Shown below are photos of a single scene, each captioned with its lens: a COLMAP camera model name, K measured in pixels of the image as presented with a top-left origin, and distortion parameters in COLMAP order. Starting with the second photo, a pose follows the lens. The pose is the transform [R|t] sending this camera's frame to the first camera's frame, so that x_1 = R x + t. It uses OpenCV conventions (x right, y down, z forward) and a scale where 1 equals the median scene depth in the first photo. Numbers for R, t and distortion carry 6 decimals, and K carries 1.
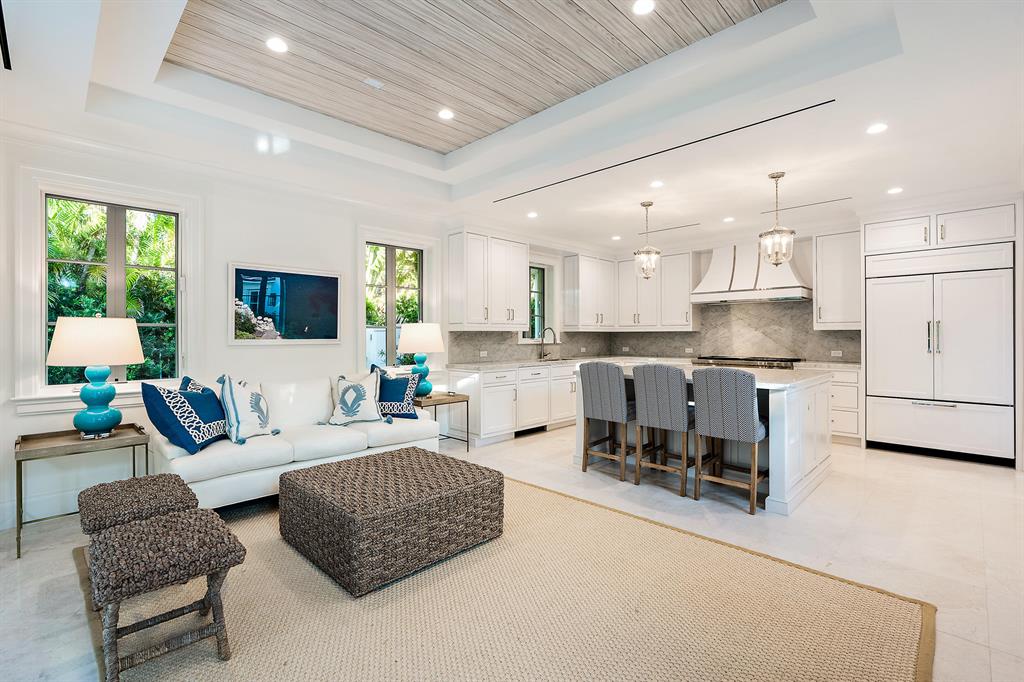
lens RADIAL K [[459.2, 0, 509.3], [0, 459.2, 333.9], [0, 0, 1]] dist [-0.011639, -0.001101]
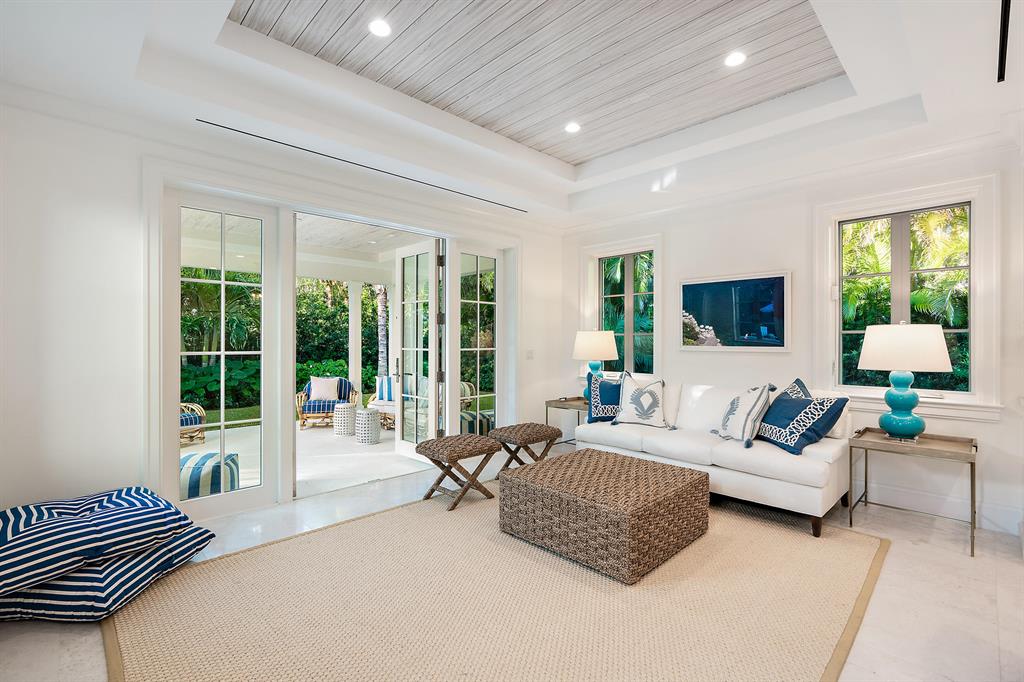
lens RADIAL K [[459.2, 0, 510.8], [0, 459.2, 338.9], [0, 0, 1]] dist [-0.011639, -0.001101]
pose [[-0.018386, -0.001726, -0.999829, 5.318546], [-0.000892, 0.999998, -0.001709, -0.022838], [0.999831, 0.000861, -0.018387, 5.252818]]
